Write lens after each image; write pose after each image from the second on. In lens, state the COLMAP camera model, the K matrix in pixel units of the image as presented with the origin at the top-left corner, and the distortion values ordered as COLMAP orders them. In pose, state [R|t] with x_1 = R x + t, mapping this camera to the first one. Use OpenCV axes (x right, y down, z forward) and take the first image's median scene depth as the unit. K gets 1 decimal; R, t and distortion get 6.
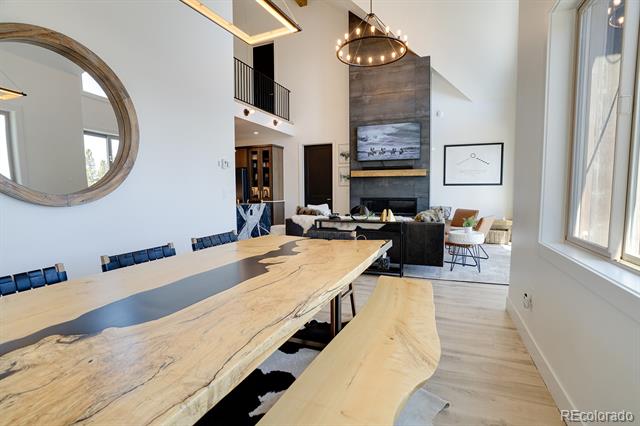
lens RADIAL K [[318.6, 0, 320.0], [0, 318.6, 213.0], [0, 0, 1]] dist [-0.065094, 0.026105]
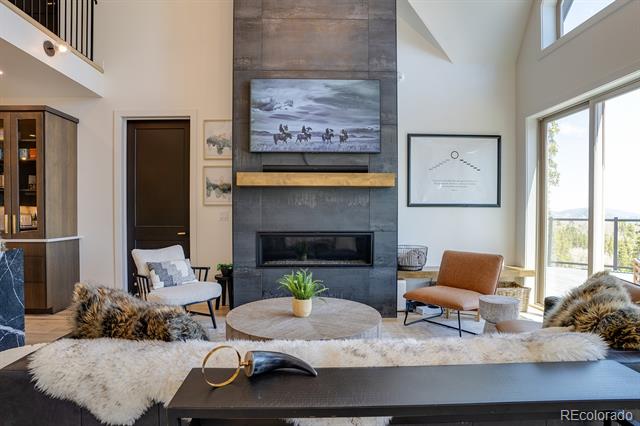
lens RADIAL K [[372.9, 0, 311.1], [0, 372.9, 219.1], [0, 0, 1]] dist [-0.090267, 0.040670]
pose [[0.919796, -0.001116, 0.392395, -0.013059], [0.022698, 0.998473, -0.050366, -0.038190], [-0.391739, 0.055233, 0.918417, 0.489000]]
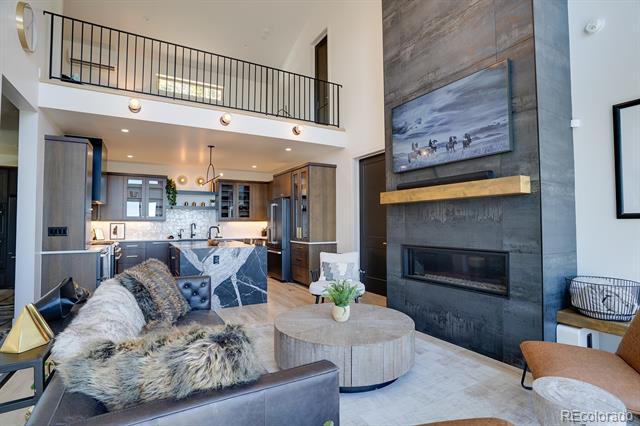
lens RADIAL K [[318.6, 0, 320.0], [0, 318.6, 213.0], [0, 0, 1]] dist [-0.065094, 0.026105]
pose [[0.778785, -0.017878, -0.627036, 0.356671], [-0.047966, 0.994970, -0.087942, -0.048565], [0.625454, 0.098565, 0.774010, 0.541786]]
